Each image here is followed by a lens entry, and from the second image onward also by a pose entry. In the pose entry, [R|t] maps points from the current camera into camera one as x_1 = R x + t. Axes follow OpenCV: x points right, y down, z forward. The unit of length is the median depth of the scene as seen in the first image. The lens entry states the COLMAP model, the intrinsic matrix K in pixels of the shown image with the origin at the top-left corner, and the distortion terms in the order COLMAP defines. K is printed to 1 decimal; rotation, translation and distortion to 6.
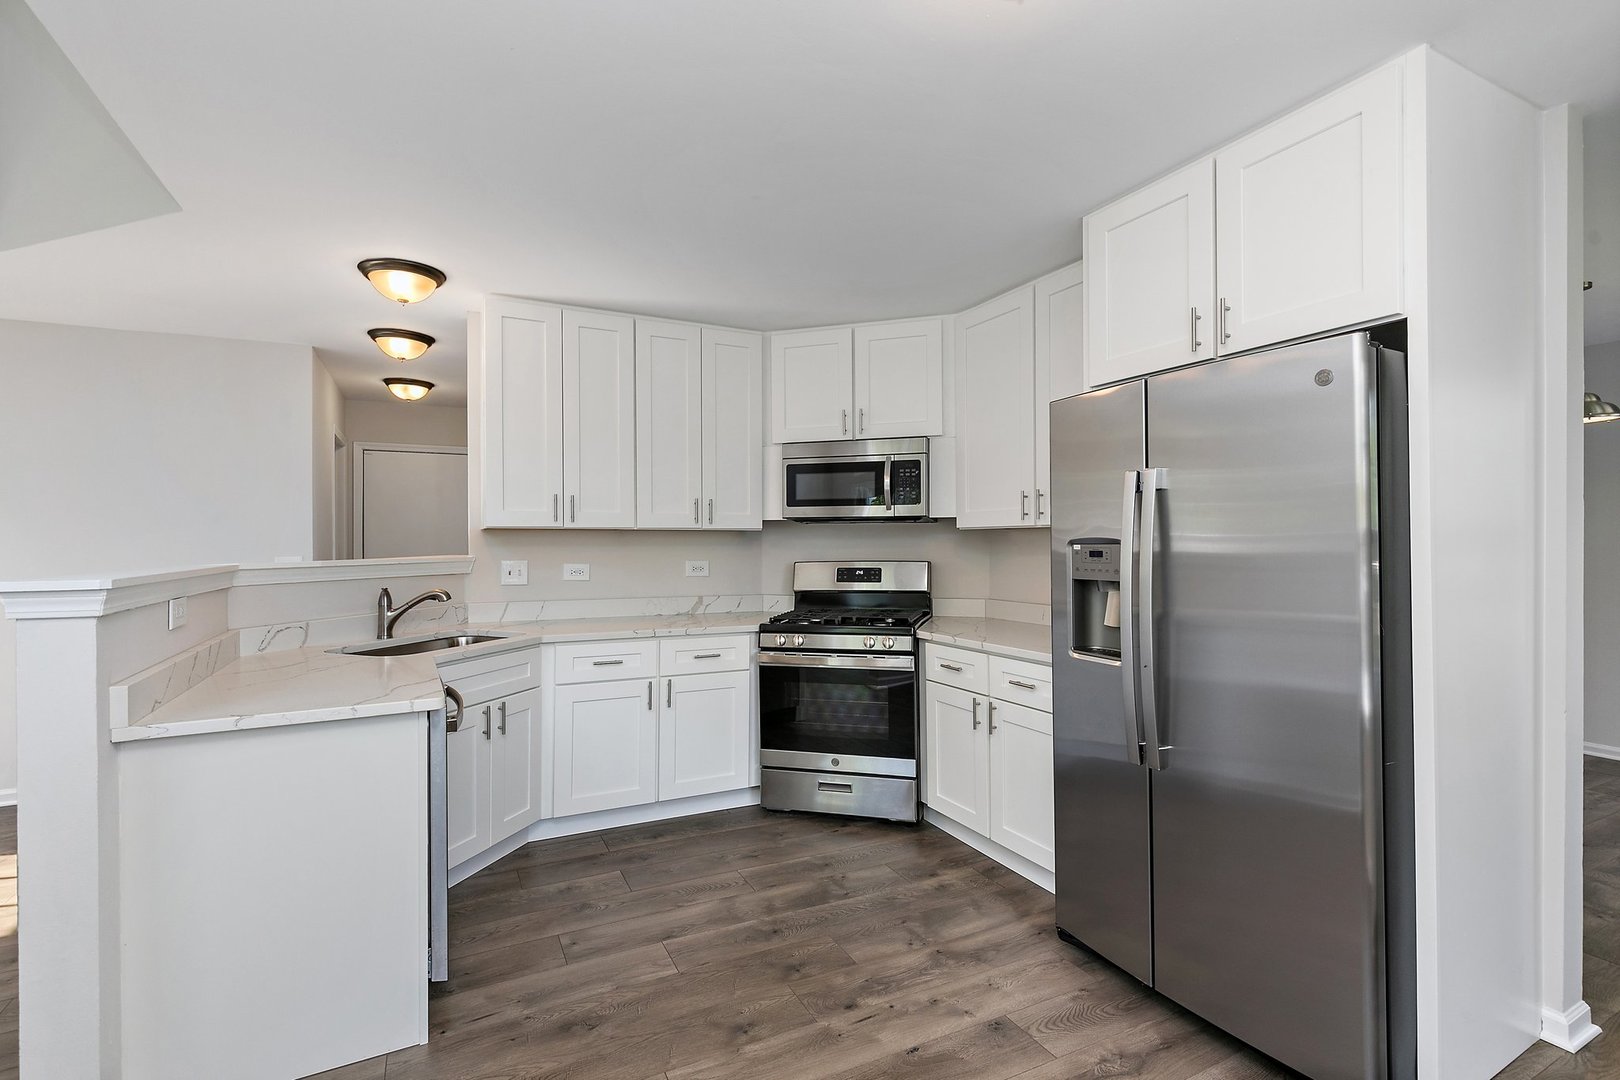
lens RADIAL K [[738.9, 0, 805.8], [0, 738.9, 528.4], [0, 0, 1]] dist [0.002804, 0.000271]
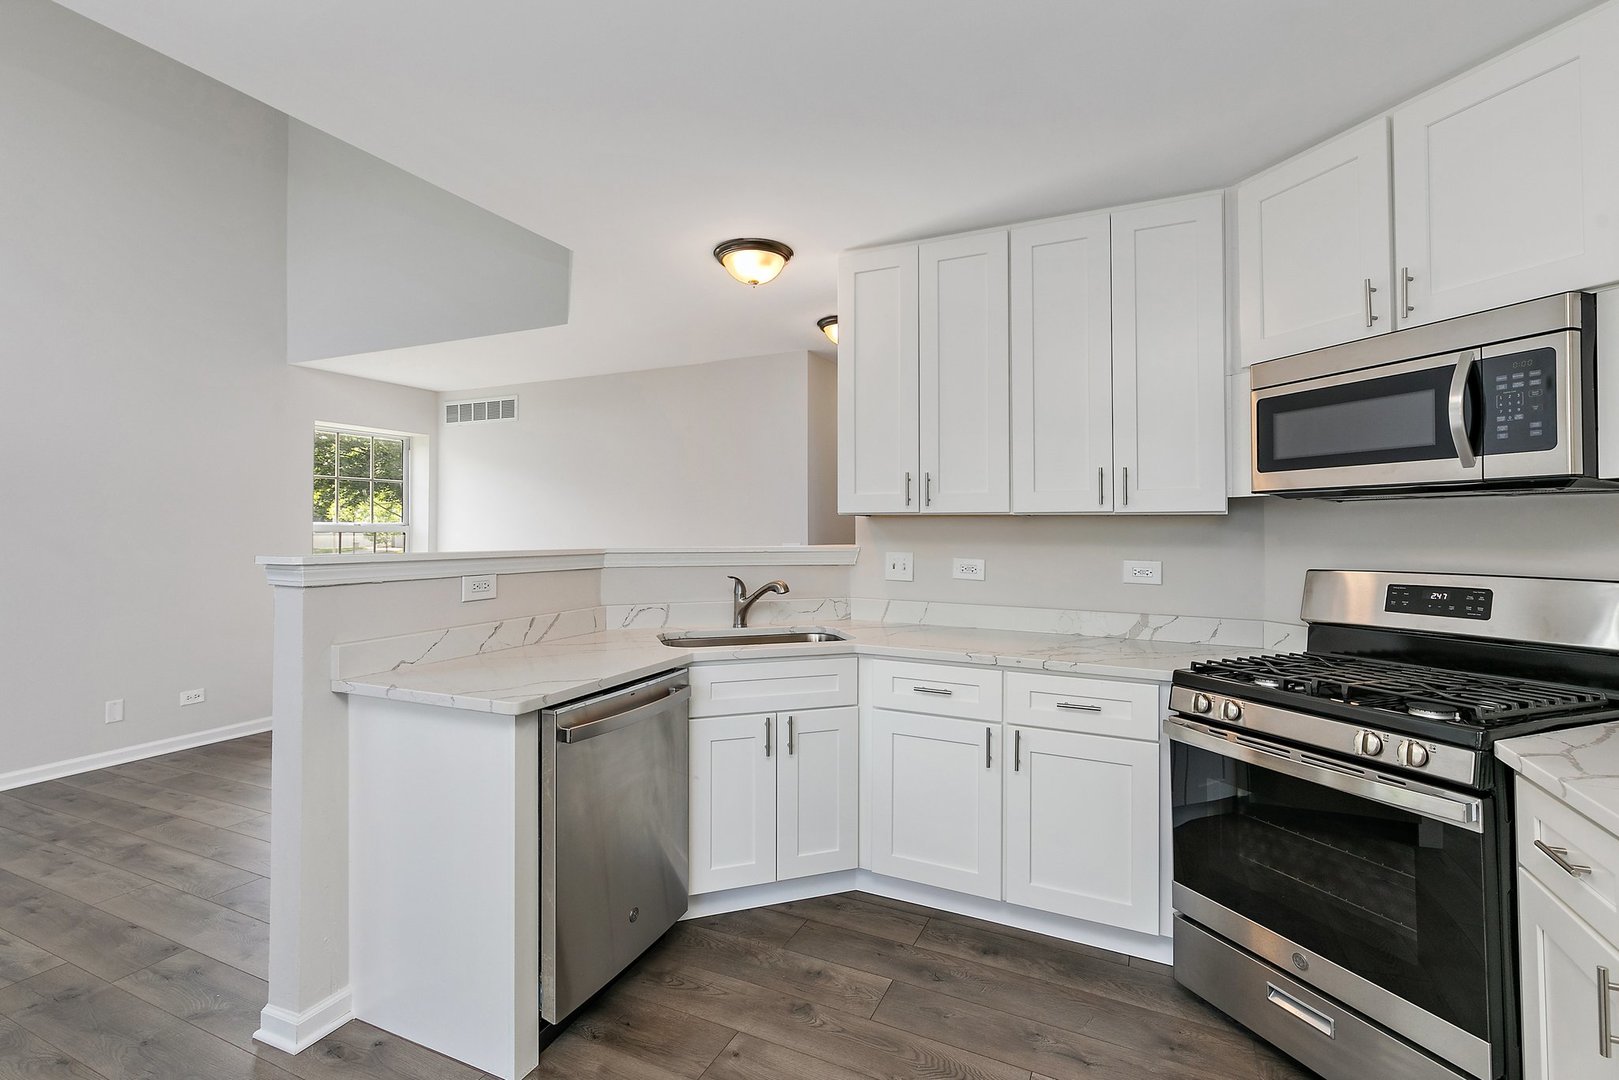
lens RADIAL K [[747.4, 0, 808.7], [0, 747.4, 508.7], [0, 0, 1]] dist [0.002678, 0.000210]
pose [[0.611678, -0.017076, -0.790922, 0.239028], [0.006756, 0.999843, -0.016361, 0.006534], [0.791078, 0.004664, 0.611698, 0.393178]]
